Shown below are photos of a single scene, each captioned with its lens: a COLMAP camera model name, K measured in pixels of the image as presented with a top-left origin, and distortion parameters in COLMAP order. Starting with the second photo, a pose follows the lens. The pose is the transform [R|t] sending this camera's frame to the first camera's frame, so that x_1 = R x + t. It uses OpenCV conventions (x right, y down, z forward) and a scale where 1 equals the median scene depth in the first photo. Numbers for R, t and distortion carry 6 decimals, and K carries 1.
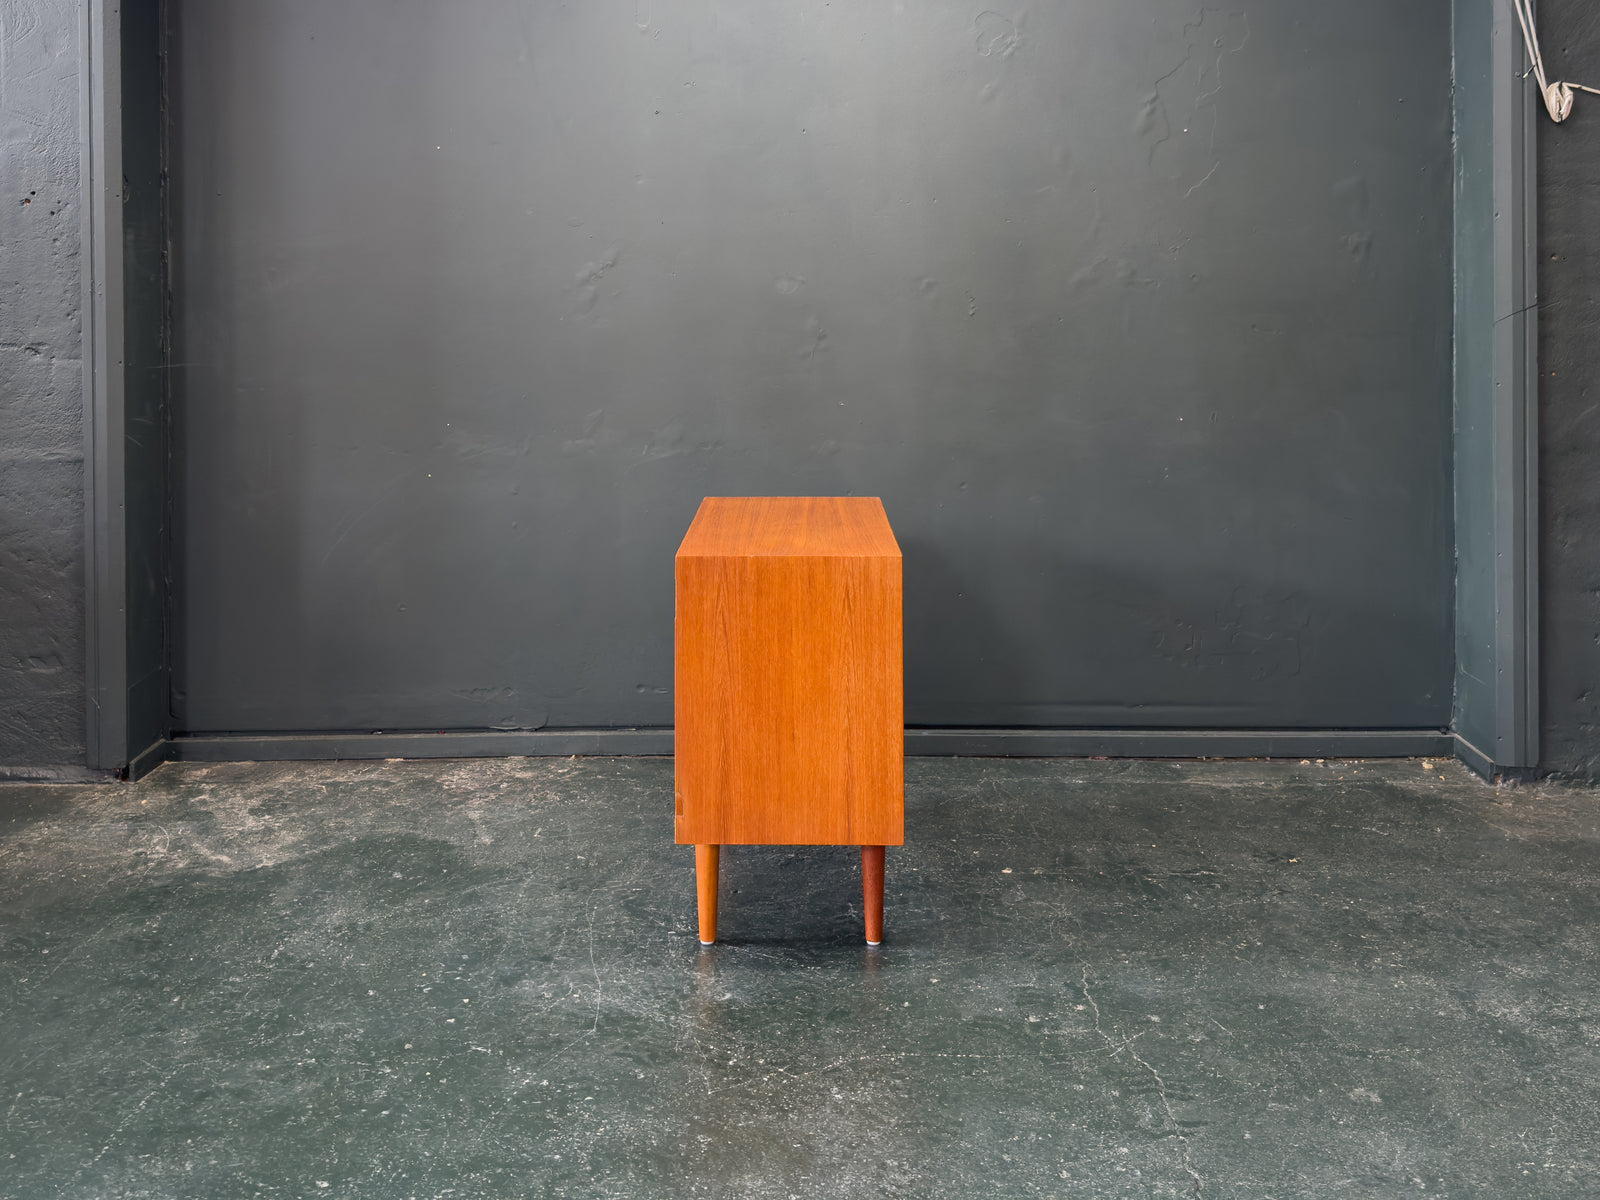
lens RADIAL K [[1636.4, 0, 772.3], [0, 1636.4, 307.6], [0, 0, 1]] dist [0.140160, -0.291782]
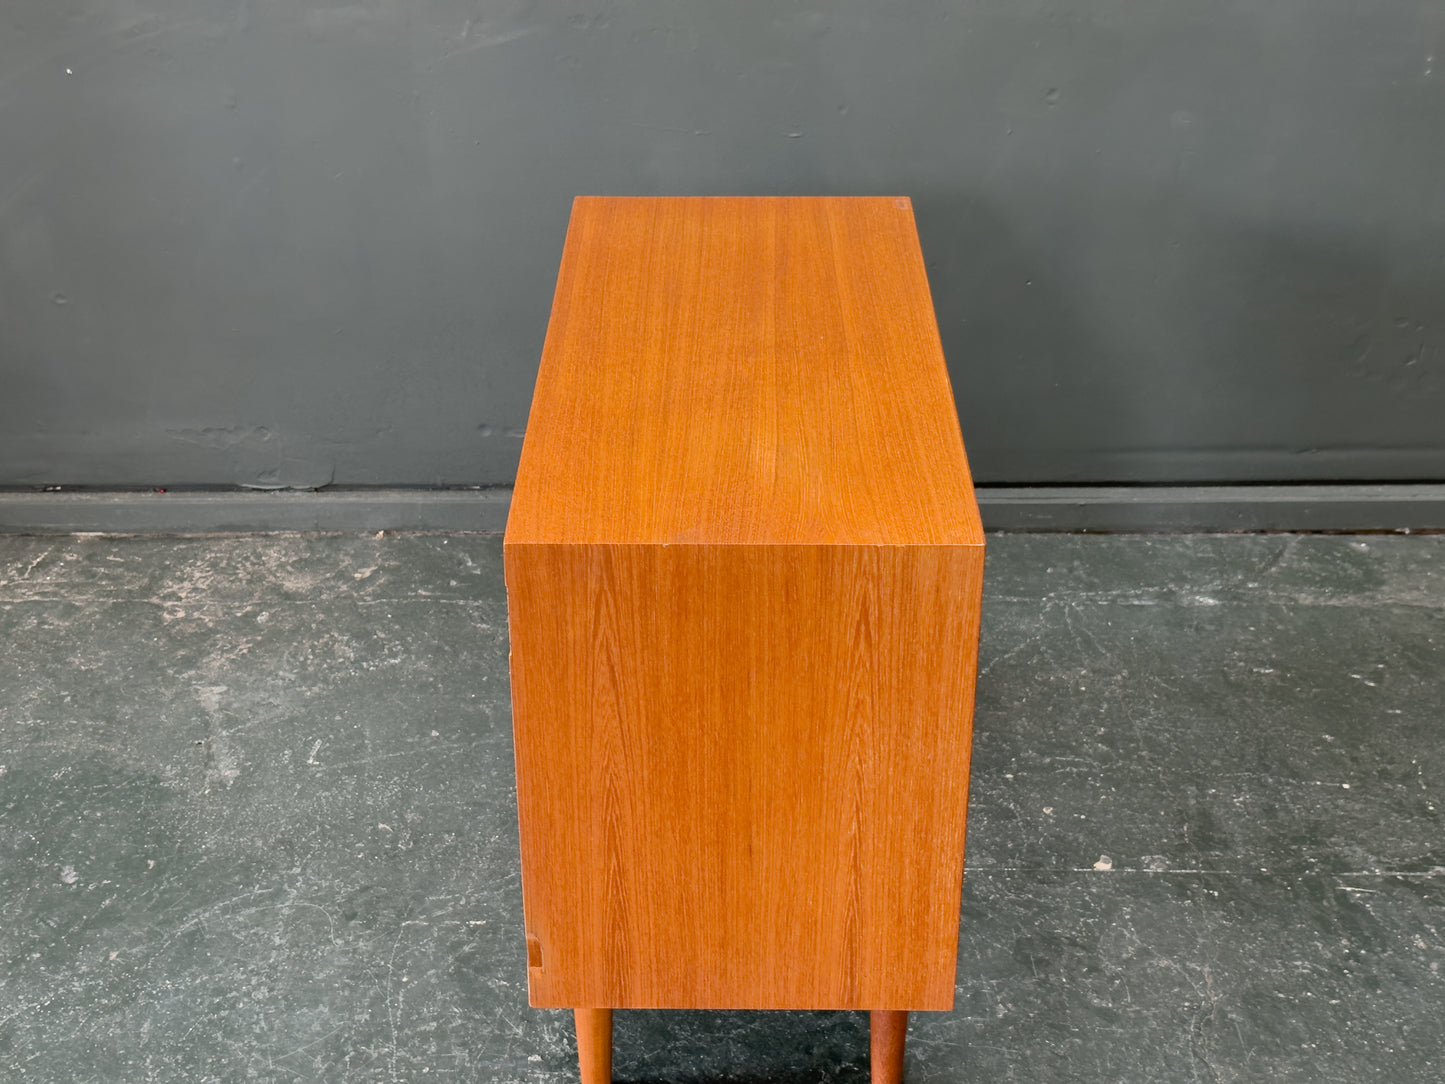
lens RADIAL K [[2006.2, 0, 714.6], [0, 2006.2, 561.6], [0, 0, 1]] dist [0.195106, -0.425242]
pose [[0.999960, -0.003700, 0.008191, -0.002773], [-0.000756, 0.873489, 0.486844, -0.109189], [-0.008956, -0.486831, 0.873450, 0.429472]]
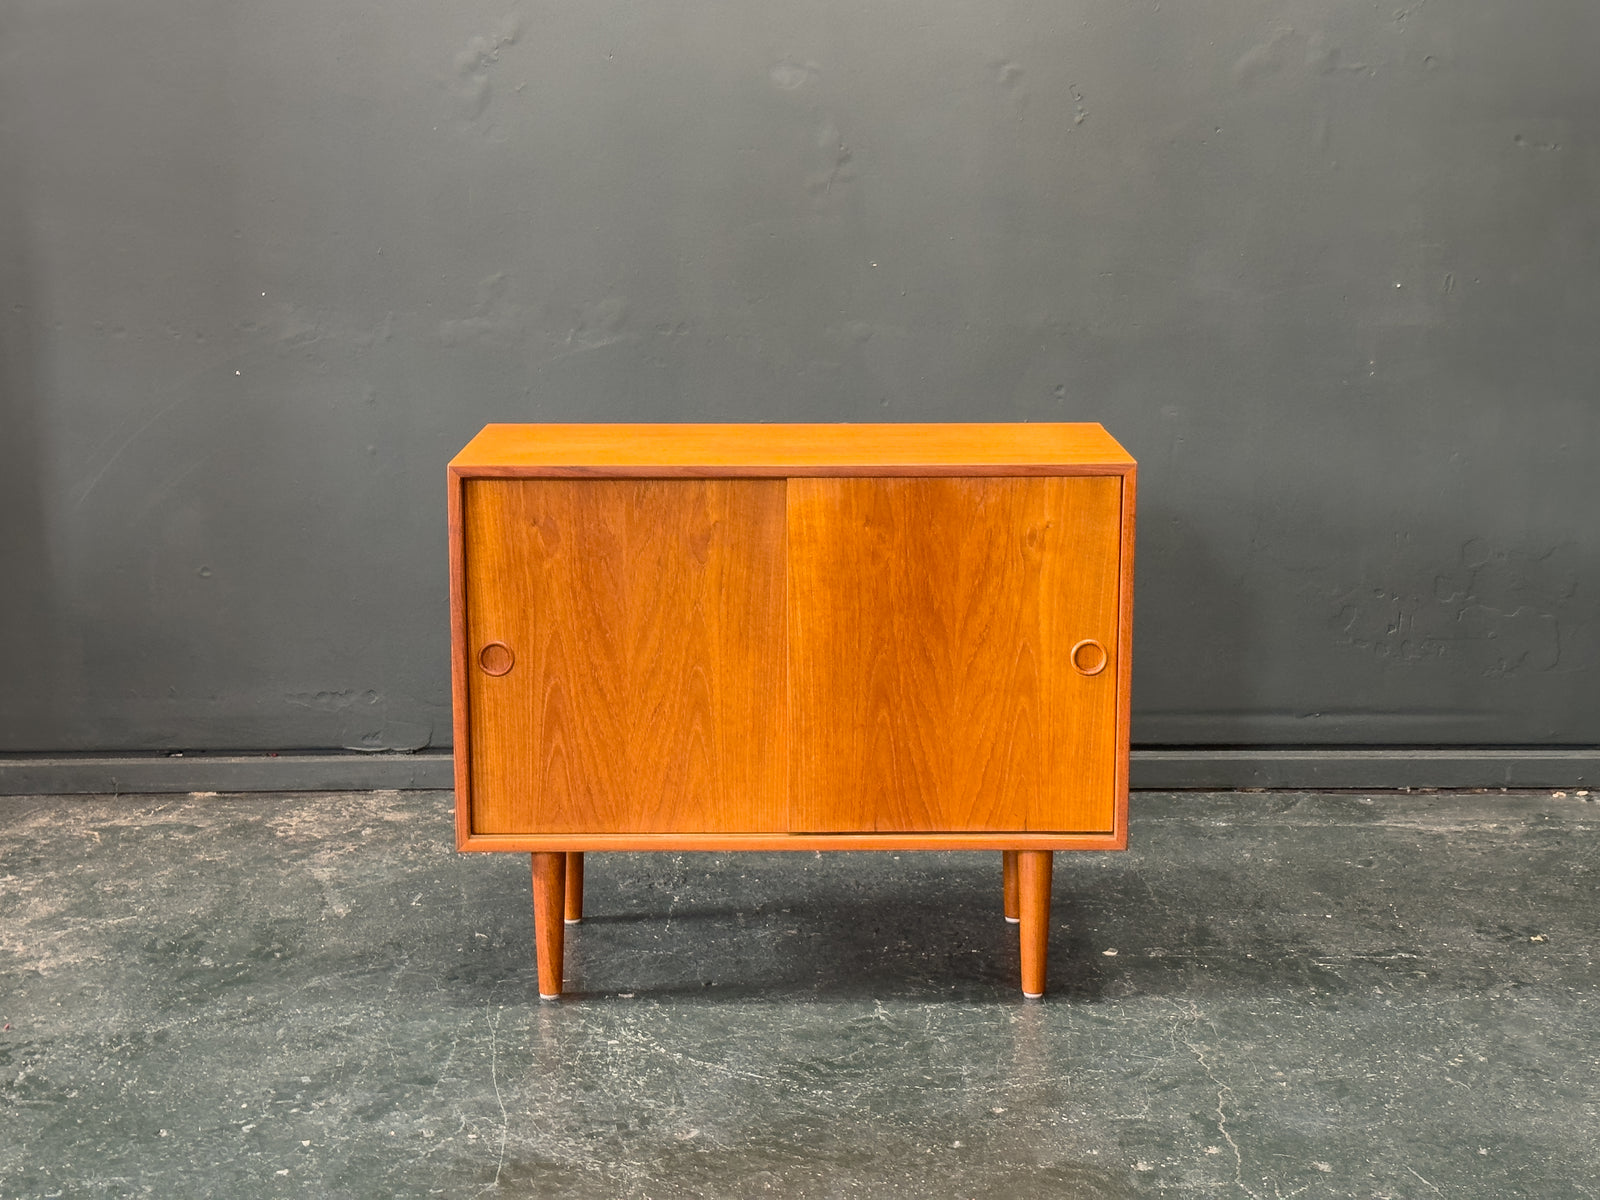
lens RADIAL K [[2442.1, 0, 799.5], [0, 2442.1, 549.6], [0, 0, 1]] dist [0.158332, -0.173948]
pose [[0.999972, -0.000751, 0.007434, 0.007534], [-0.000529, 0.985342, 0.170590, 0.006373], [-0.007453, -0.170589, 0.985314, 0.040835]]
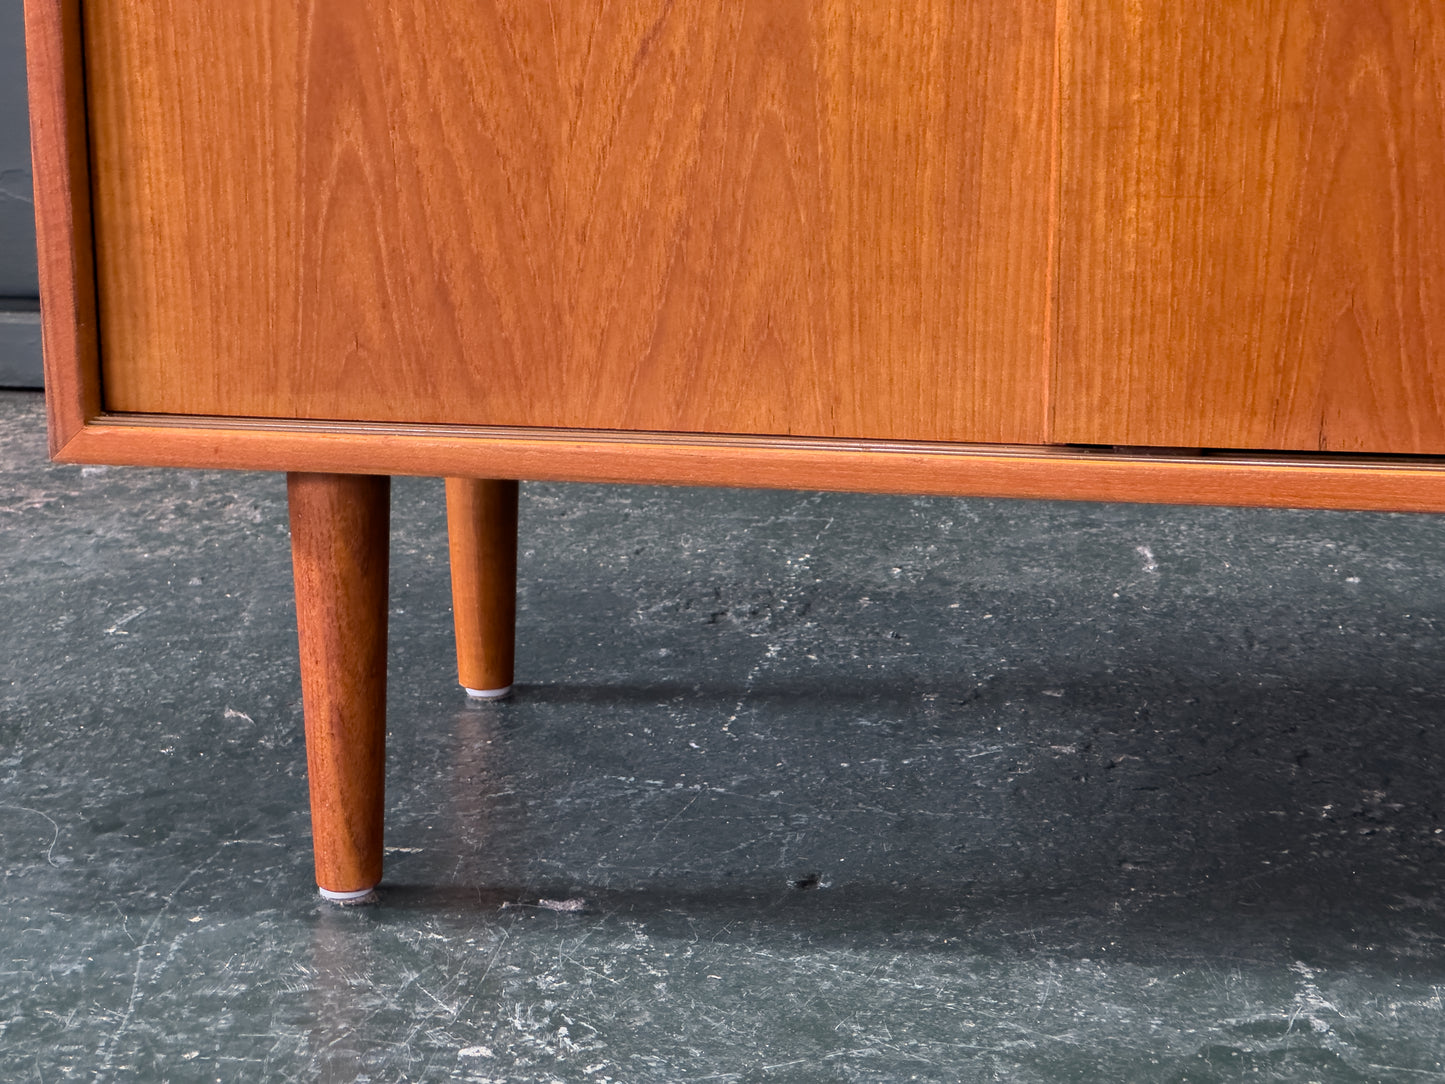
lens RADIAL K [[3261.4, 0, 735.2], [0, 3261.4, 526.1], [0, 0, 1]] dist [-0.077353, 4.817067]
pose [[0.991679, 0.039066, -0.122666, 0.022187], [-0.006542, 0.966907, 0.255047, 0.182315], [0.128570, -0.252122, 0.959116, 0.557589]]
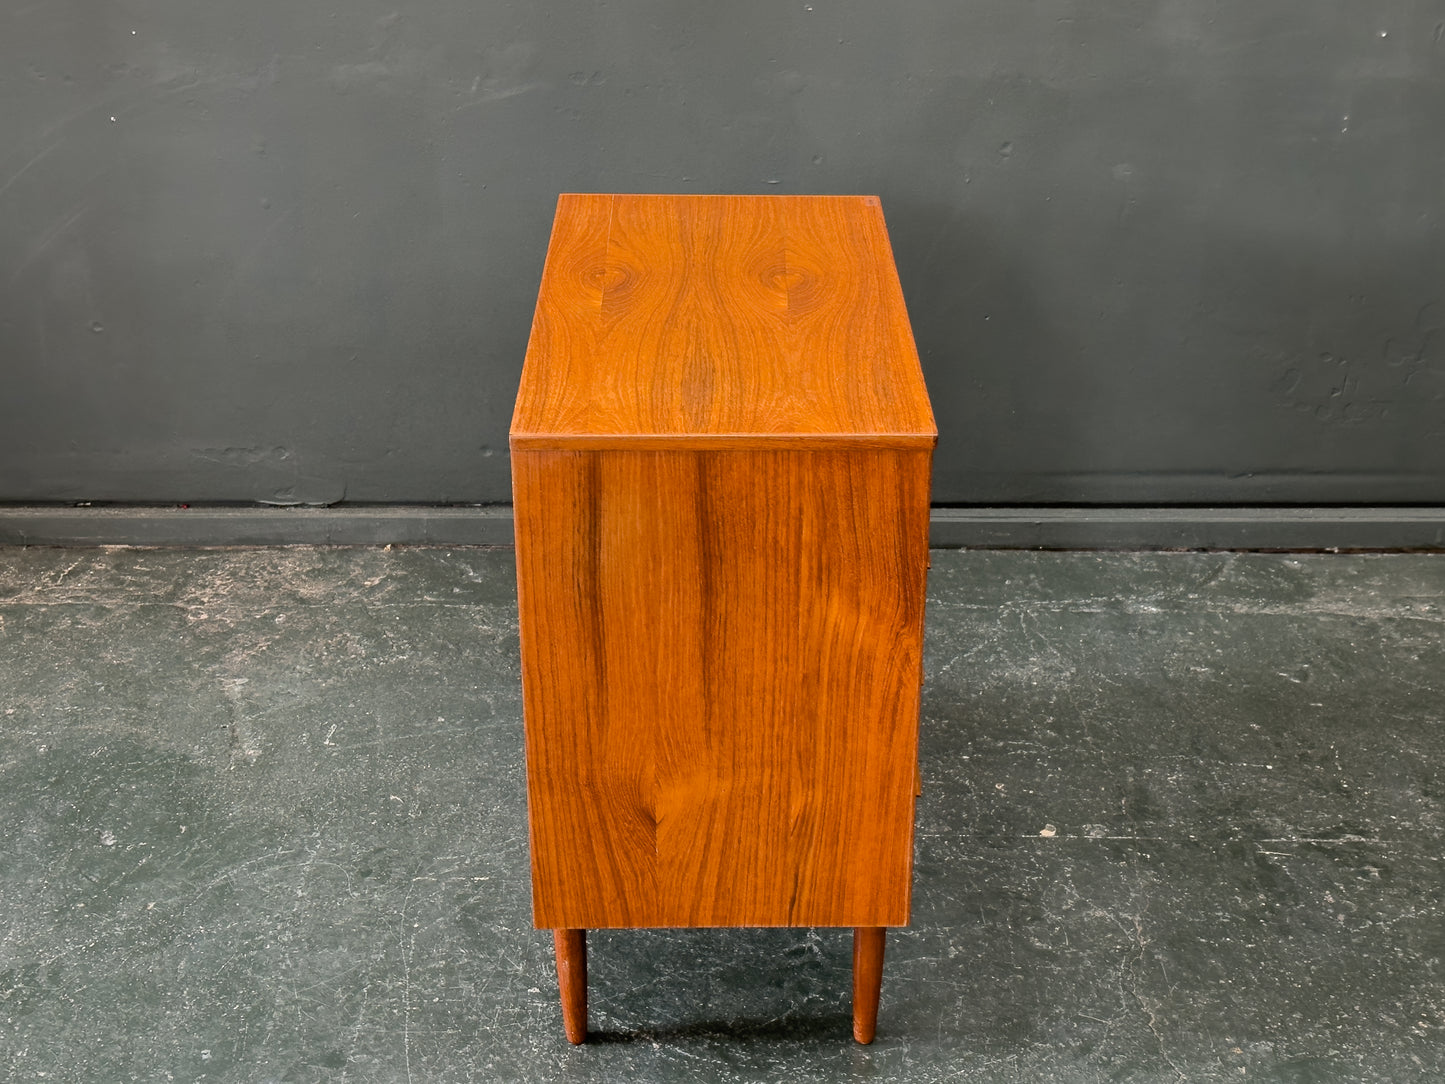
lens RADIAL K [[2053.9, 0, 728.7], [0, 2053.9, 536.2], [0, 0, 1]] dist [0.181507, -0.339172]
pose [[0.999756, 0.002379, 0.021981, -0.002771], [-0.011821, 0.897677, 0.440495, -0.125916], [-0.018684, -0.440647, 0.897486, 0.326389]]
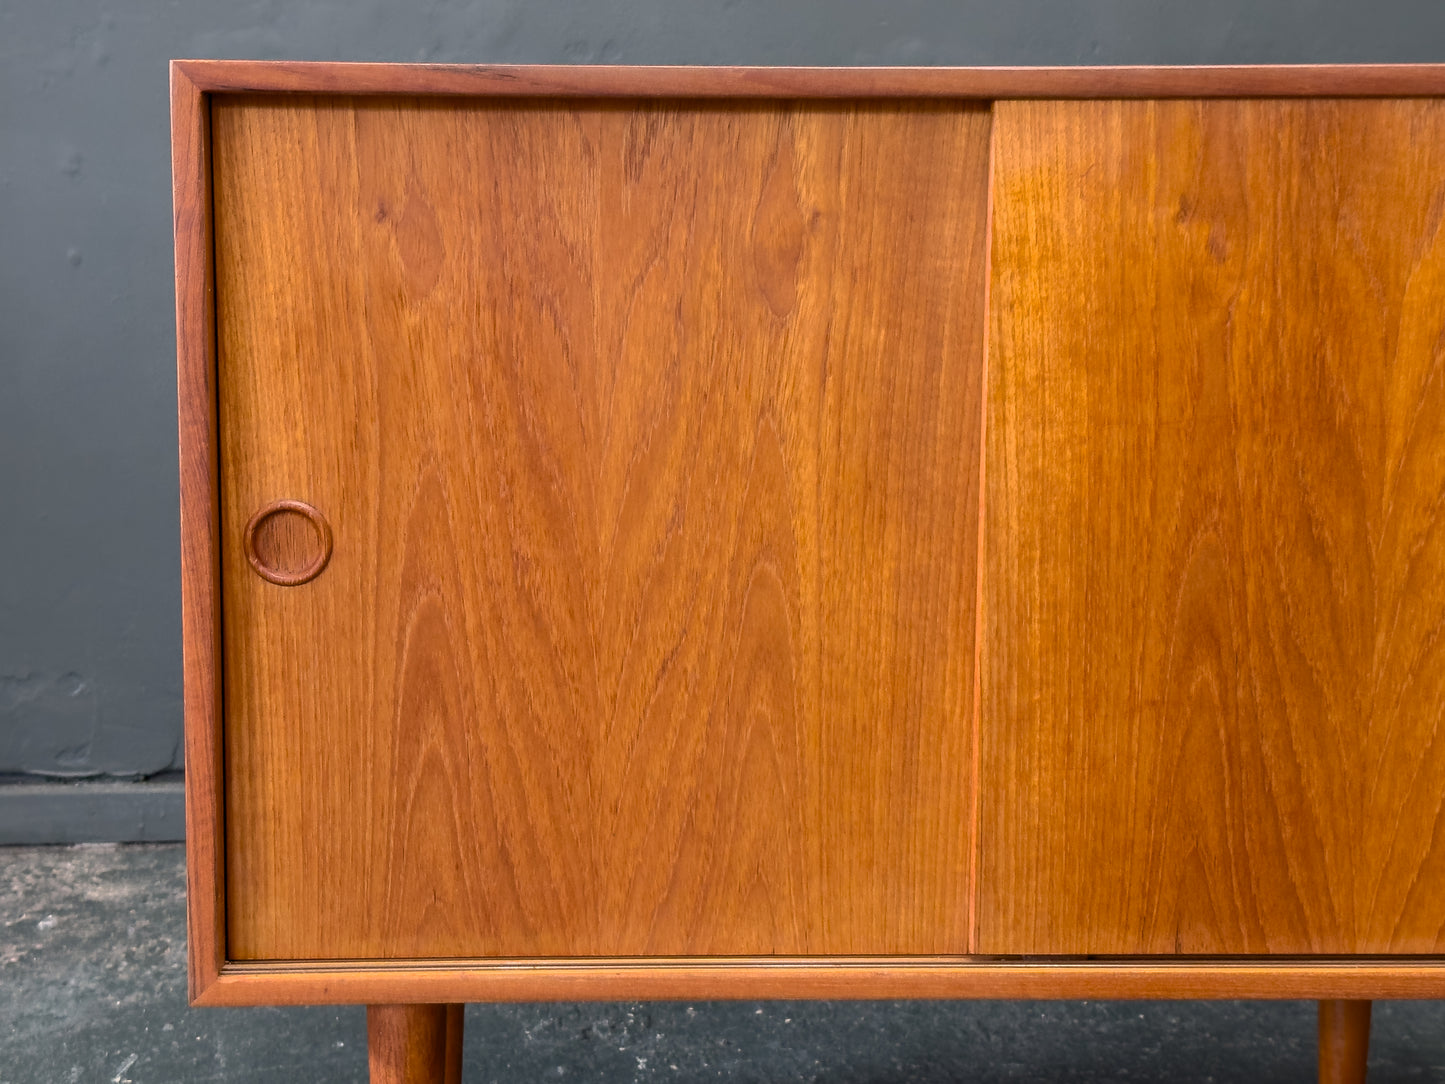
lens RADIAL K [[2290.3, 0, 655.5], [0, 2290.3, 503.3], [0, 0, 1]] dist [0.164001, -0.248300]
pose [[0.999103, 0.001177, 0.042329, -0.058418], [-0.006670, 0.991509, 0.129868, 0.152853], [-0.041817, -0.130034, 0.990627, 0.590227]]
